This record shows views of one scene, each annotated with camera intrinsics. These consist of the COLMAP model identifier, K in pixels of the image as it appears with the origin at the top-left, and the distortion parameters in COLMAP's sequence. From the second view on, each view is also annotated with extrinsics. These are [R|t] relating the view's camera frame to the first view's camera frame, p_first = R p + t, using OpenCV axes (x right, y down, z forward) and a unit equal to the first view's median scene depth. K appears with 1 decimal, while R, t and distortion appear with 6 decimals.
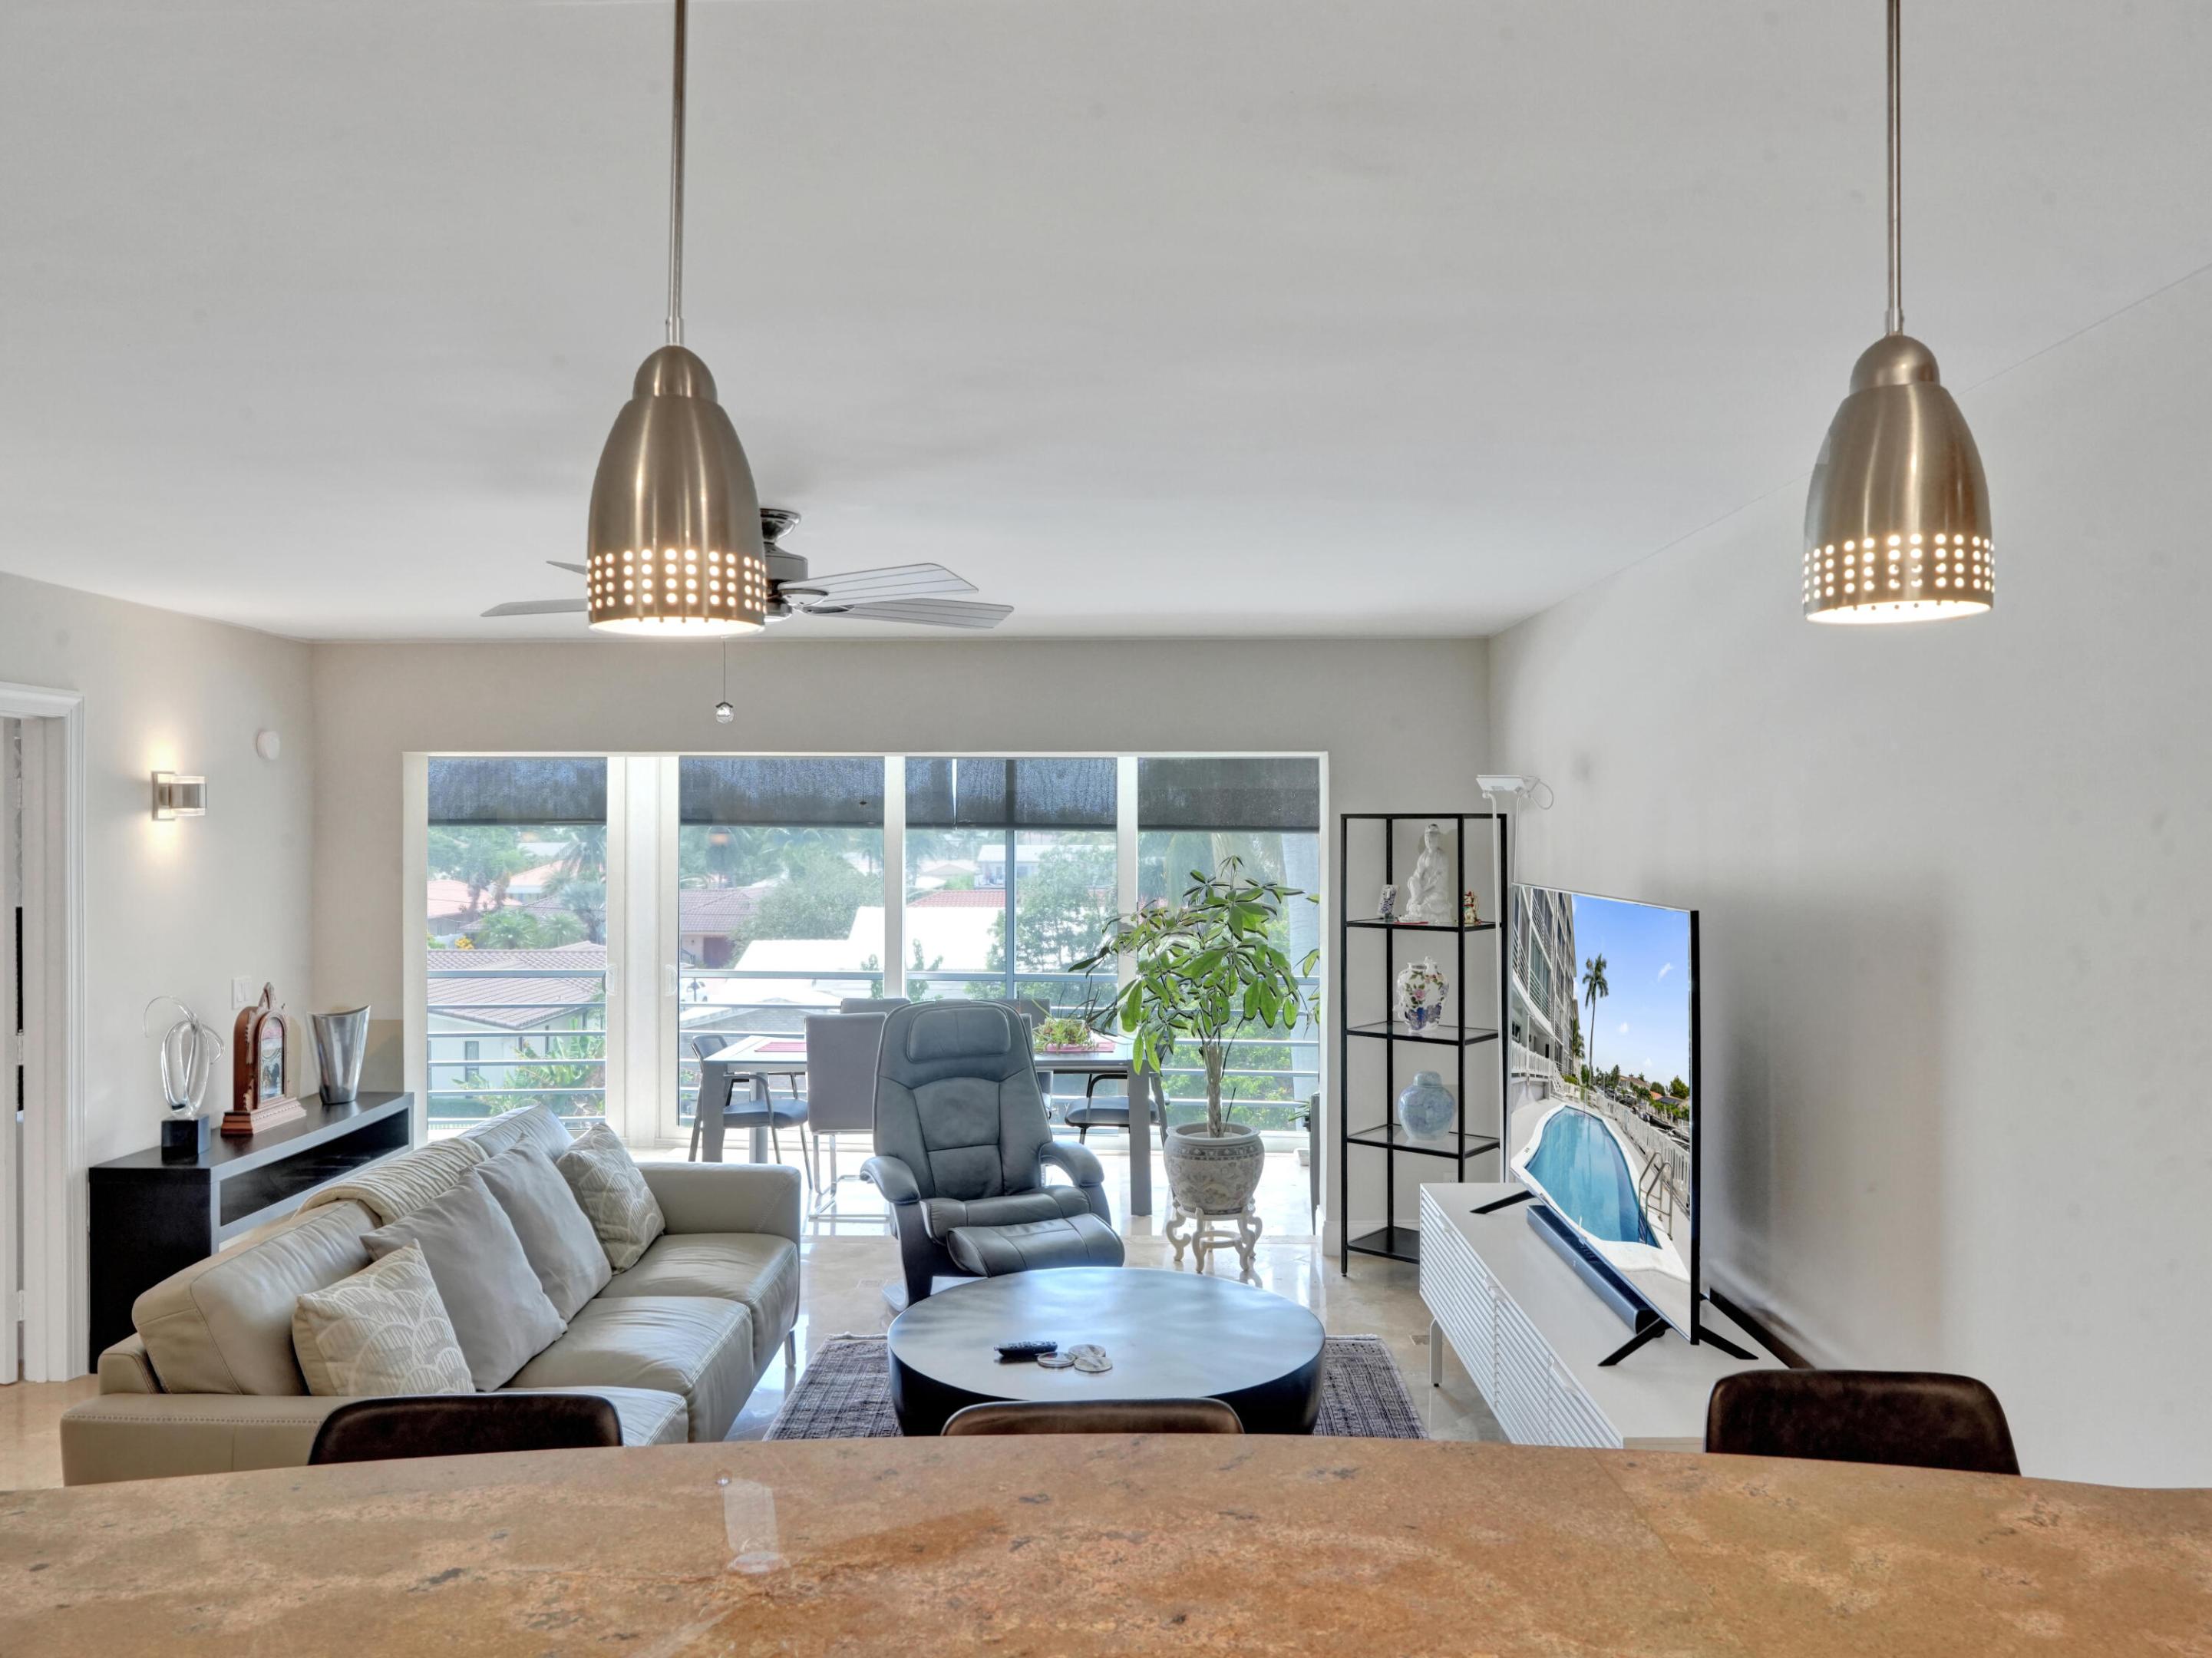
lens RADIAL K [[1613.5, 0, 1107.8], [0, 1613.5, 816.1], [0, 0, 1]] dist [-0.020218, 0.001448]
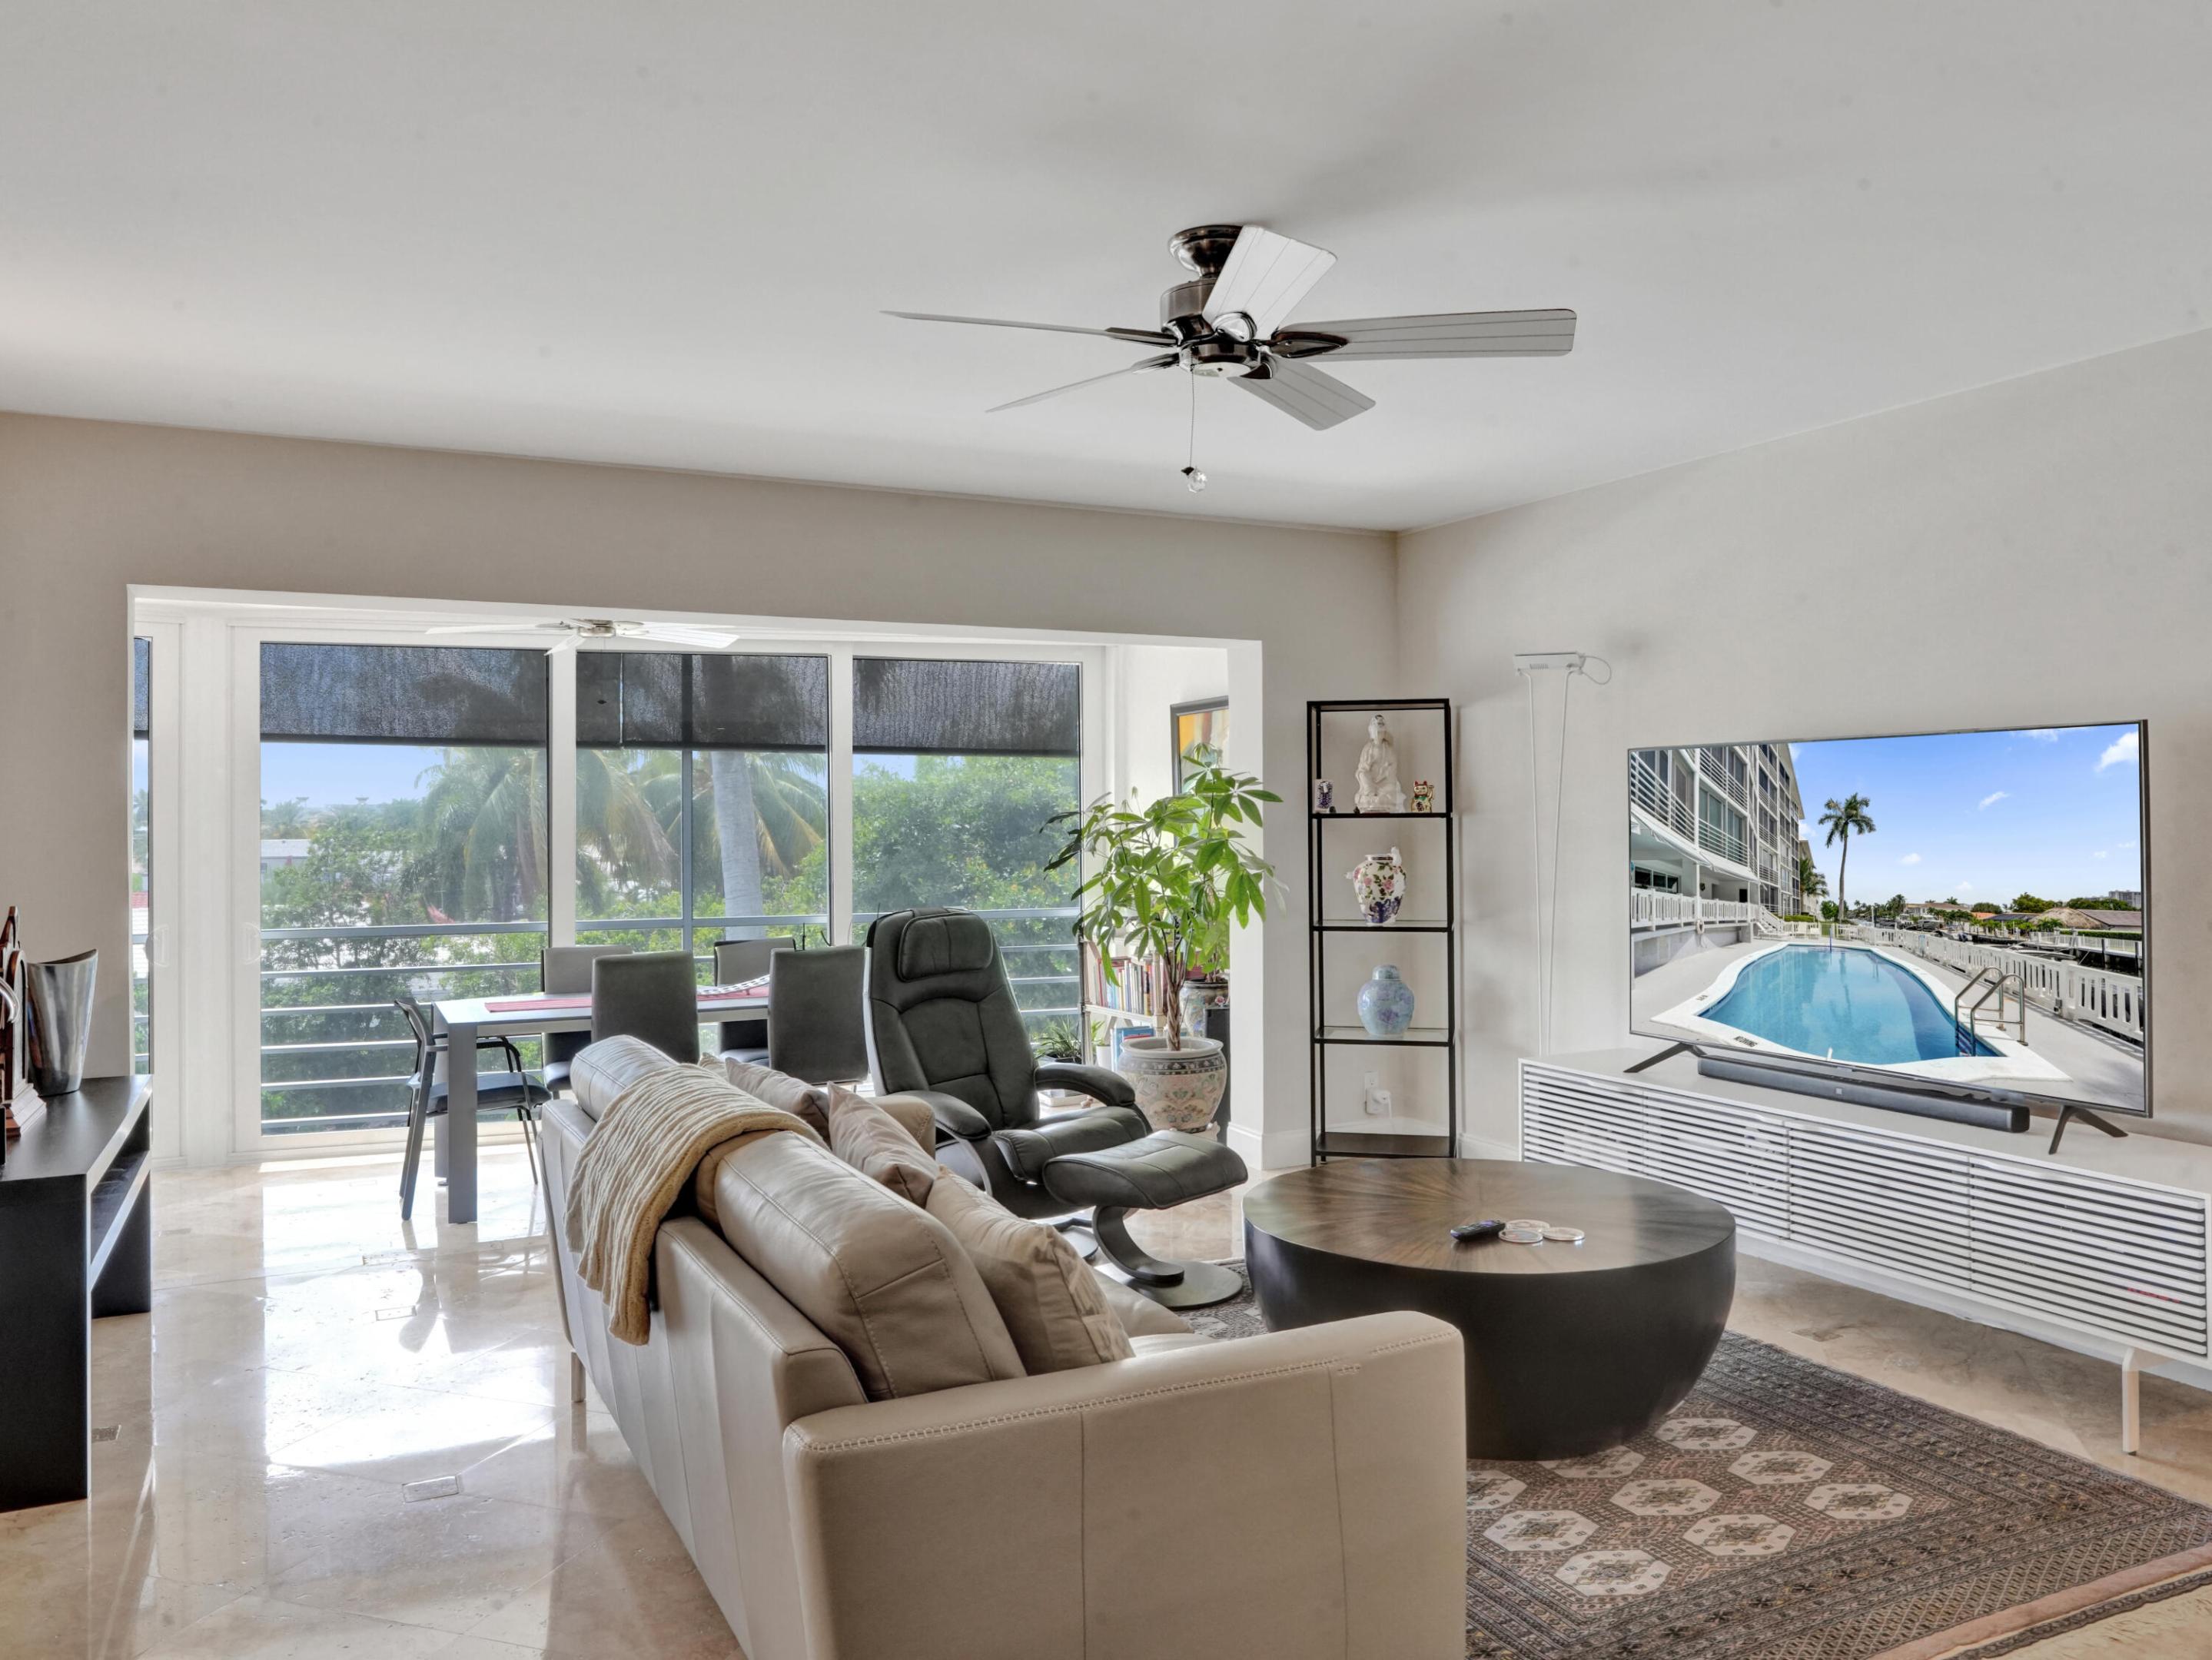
lens RADIAL K [[1658.9, 0, 1040.7], [0, 1658.9, 821.7], [0, 0, 1]] dist [-0.260102, 0.825733]
pose [[0.883319, -0.004718, 0.468748, -0.612895], [0.005160, 0.999987, 0.000340, 0.094746], [-0.468743, 0.002118, 0.883332, 0.288976]]
